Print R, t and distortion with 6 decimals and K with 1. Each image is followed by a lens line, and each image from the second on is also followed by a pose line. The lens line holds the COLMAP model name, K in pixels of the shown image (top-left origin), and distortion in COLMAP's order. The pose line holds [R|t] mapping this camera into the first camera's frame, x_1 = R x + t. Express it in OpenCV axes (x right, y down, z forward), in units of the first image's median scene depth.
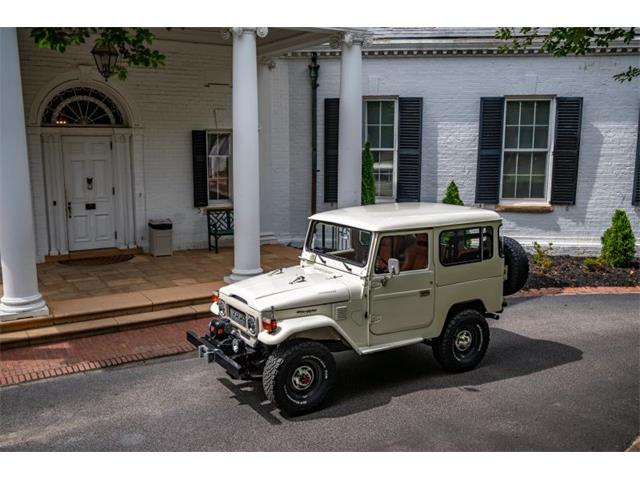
lens RADIAL K [[604.4, 0, 320.0], [0, 604.4, 240.0], [0, 0, 1]] dist [-0.016788, -0.009529]
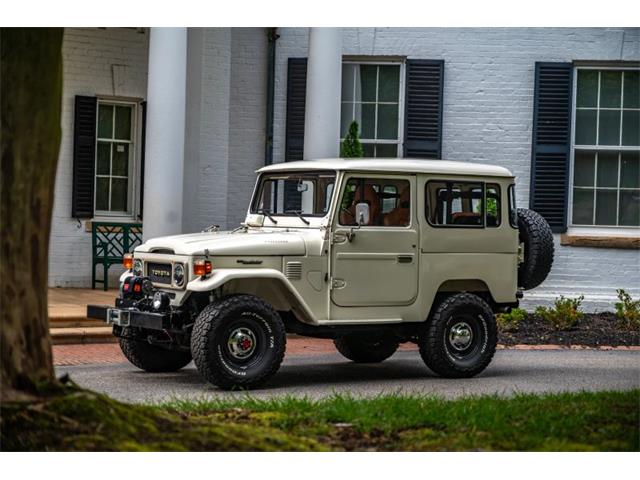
lens RADIAL K [[1267.1, 0, 320.0], [0, 1267.1, 240.0], [0, 0, 1]] dist [0.017485, 0.021970]
pose [[0.999190, 0.029514, 0.027368, 0.019367], [-0.025377, 0.989711, -0.140812, 0.263068], [-0.031243, 0.140003, 0.989658, -0.525804]]
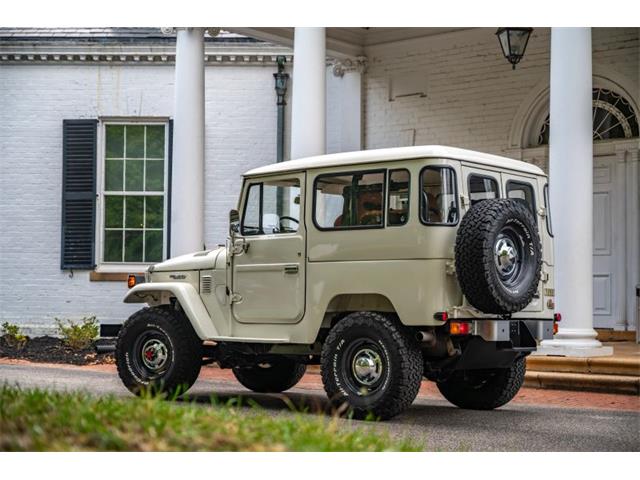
lens RADIAL K [[1151.7, 0, 320.0], [0, 1151.7, 240.0], [0, 0, 1]] dist [0.011284, 0.045376]
pose [[0.311730, -0.044765, -0.949116, 1.239039], [-0.161542, 0.981851, -0.099367, 0.158463], [0.936338, 0.184297, 0.298841, 0.582470]]
